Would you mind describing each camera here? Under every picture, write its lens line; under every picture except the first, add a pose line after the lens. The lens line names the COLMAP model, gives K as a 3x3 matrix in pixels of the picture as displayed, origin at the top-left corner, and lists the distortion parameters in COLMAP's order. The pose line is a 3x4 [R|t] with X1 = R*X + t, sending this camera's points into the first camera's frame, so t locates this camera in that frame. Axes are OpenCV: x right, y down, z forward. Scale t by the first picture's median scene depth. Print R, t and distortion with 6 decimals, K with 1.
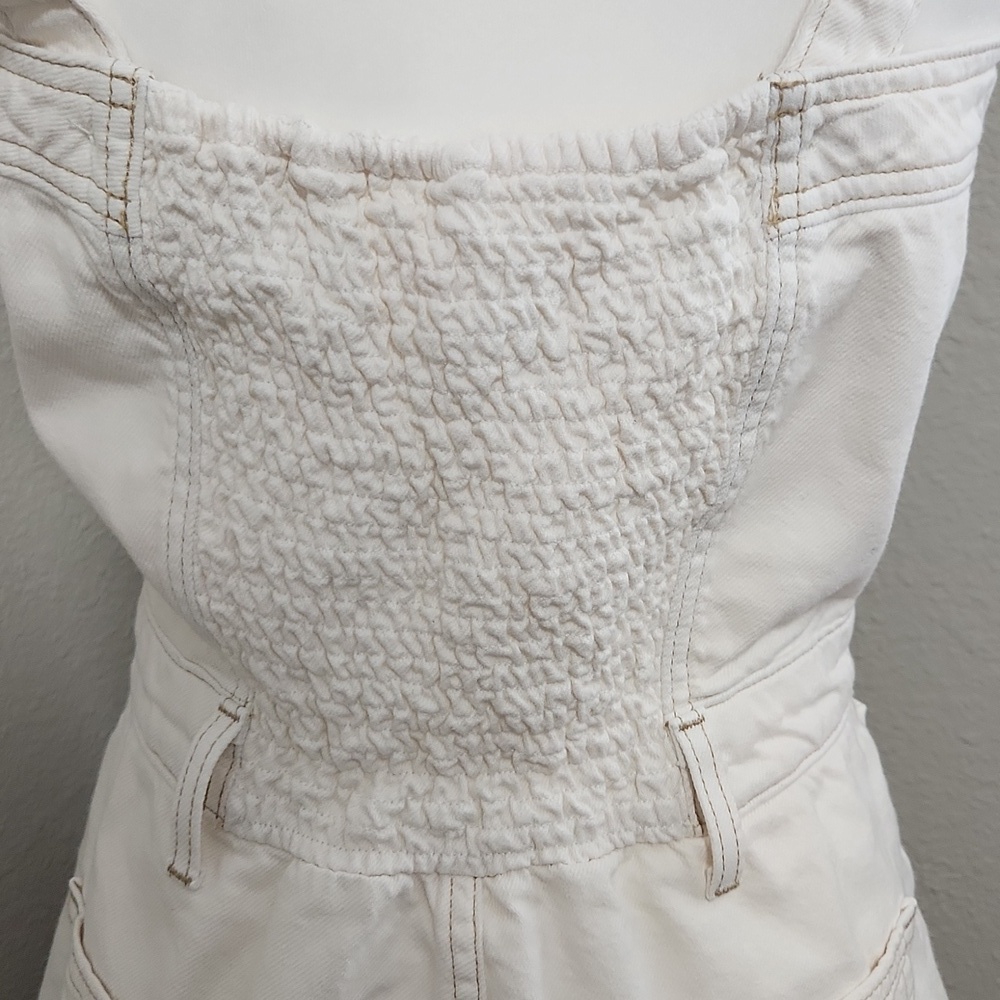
lens RADIAL K [[1477.6, 0, 502.4], [0, 1477.6, 498.1], [0, 0, 1]] dist [0.070454, 0.000000]
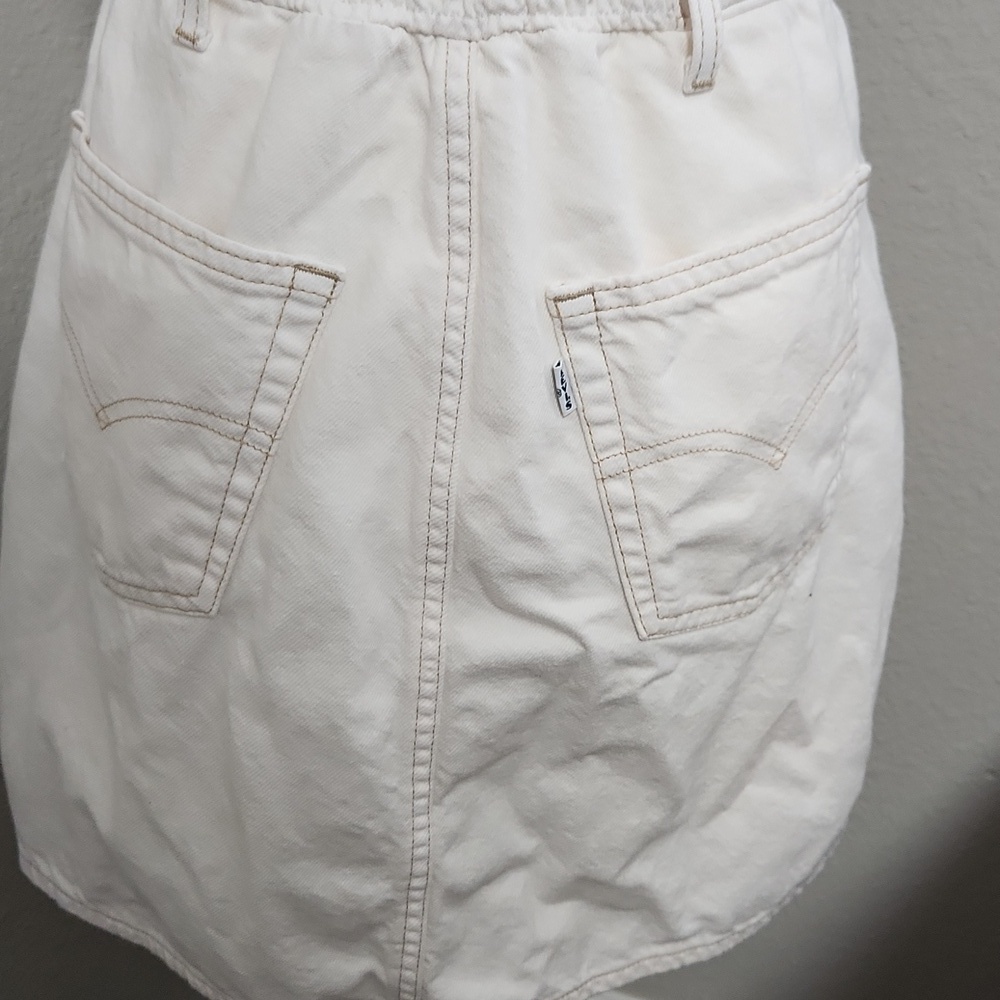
lens RADIAL K [[1477.6, 0, 496.1], [0, 1477.6, 500.0], [0, 0, 1]] dist [0.070454, 0.000000]
pose [[0.998483, 0.037224, 0.040580, -0.030535], [-0.043398, 0.985539, 0.163799, 0.400657], [-0.033896, -0.165311, 0.985659, -0.099872]]
